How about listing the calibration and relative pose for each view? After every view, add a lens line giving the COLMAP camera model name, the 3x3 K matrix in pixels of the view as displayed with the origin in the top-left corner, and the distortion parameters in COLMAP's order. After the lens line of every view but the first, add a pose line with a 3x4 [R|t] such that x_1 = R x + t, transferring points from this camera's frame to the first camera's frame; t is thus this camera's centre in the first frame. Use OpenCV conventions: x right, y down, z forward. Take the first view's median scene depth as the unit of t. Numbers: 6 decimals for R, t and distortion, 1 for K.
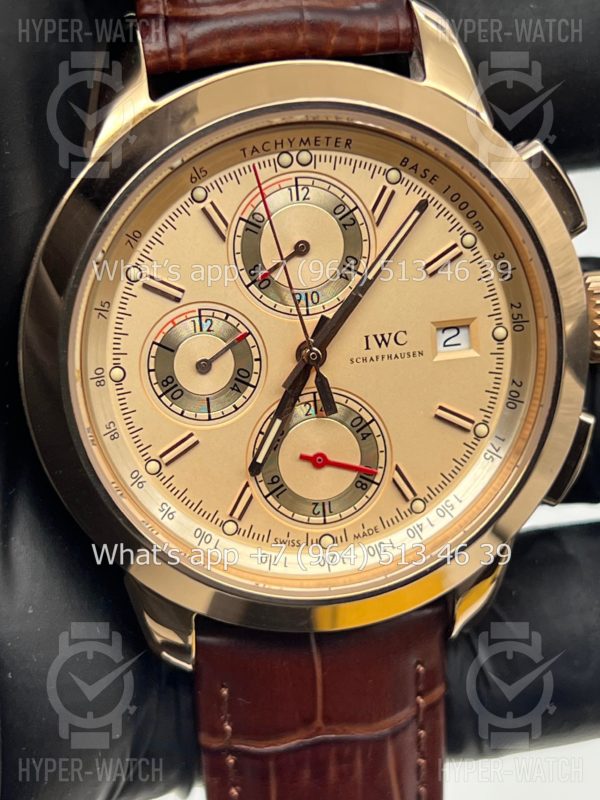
lens RADIAL K [[1776.3, 0, 300.0], [0, 1776.3, 400.0], [0, 0, 1]] dist [0.263848, -0.153423]
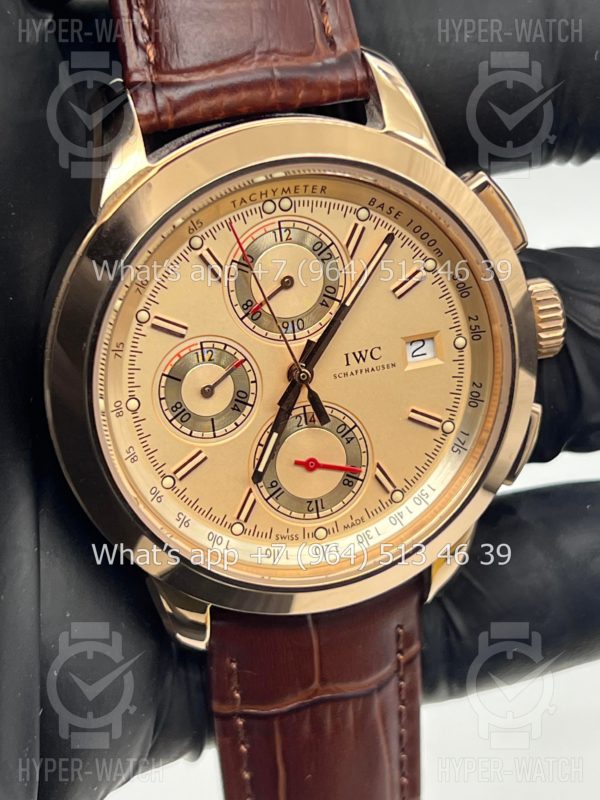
lens RADIAL K [[1776.3, 0, 300.0], [0, 1776.3, 400.0], [0, 0, 1]] dist [0.263848, -0.153423]
pose [[0.993842, -0.067962, 0.087515, -0.094511], [0.061602, 0.995396, 0.073427, -0.092698], [-0.092102, -0.067583, 0.993453, -0.133099]]
